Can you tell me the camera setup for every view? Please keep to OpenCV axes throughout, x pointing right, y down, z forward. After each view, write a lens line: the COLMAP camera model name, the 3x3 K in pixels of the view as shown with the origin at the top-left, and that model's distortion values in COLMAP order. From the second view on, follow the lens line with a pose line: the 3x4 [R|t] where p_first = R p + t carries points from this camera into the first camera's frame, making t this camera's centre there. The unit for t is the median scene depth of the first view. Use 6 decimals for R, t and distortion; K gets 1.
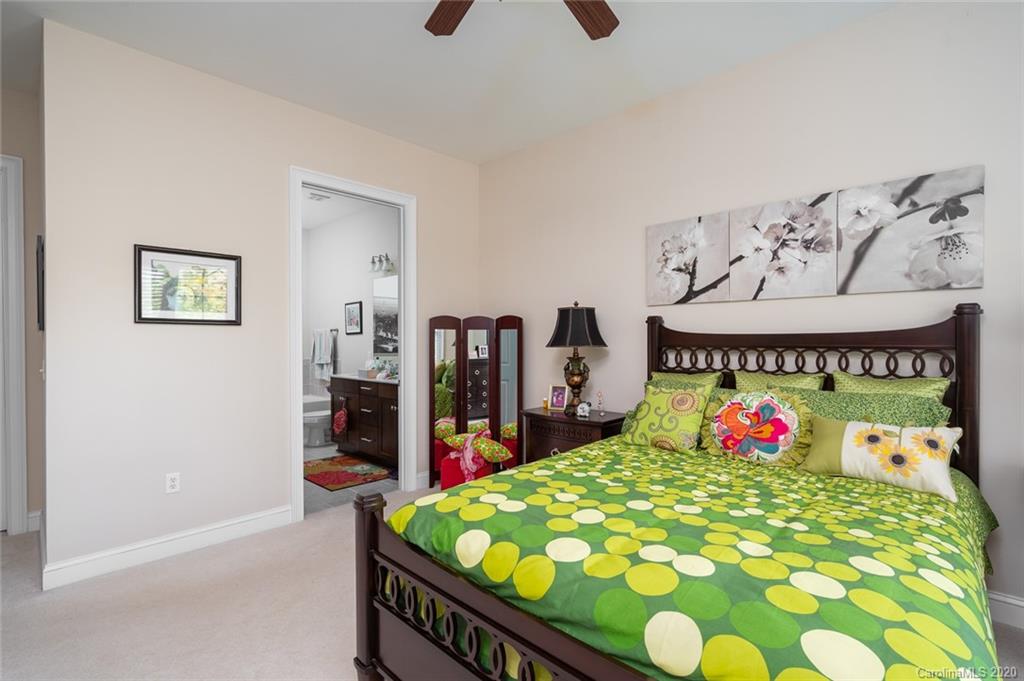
lens RADIAL K [[474.4, 0, 514.0], [0, 474.4, 342.7], [0, 0, 1]] dist [-0.002237, -0.000128]
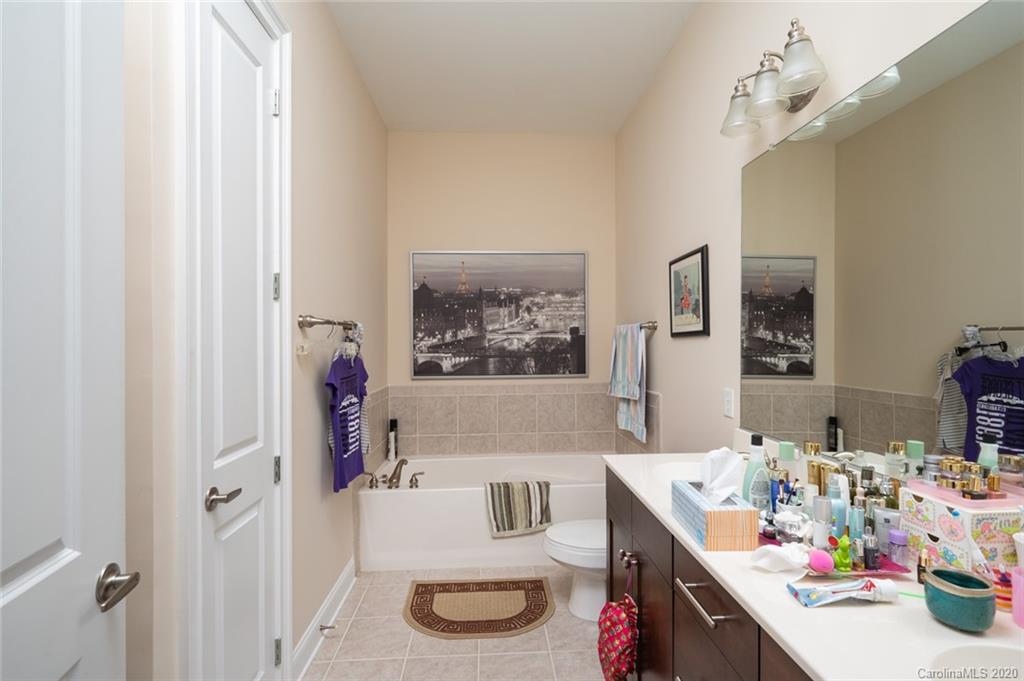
lens RADIAL K [[474.4, 0, 514.0], [0, 474.4, 342.7], [0, 0, 1]] dist [-0.002237, -0.000128]
pose [[0.735094, 0.003873, -0.677954, -0.141585], [-0.003550, 0.999992, 0.001864, -0.010083], [0.677956, 0.001036, 0.735102, 0.487619]]
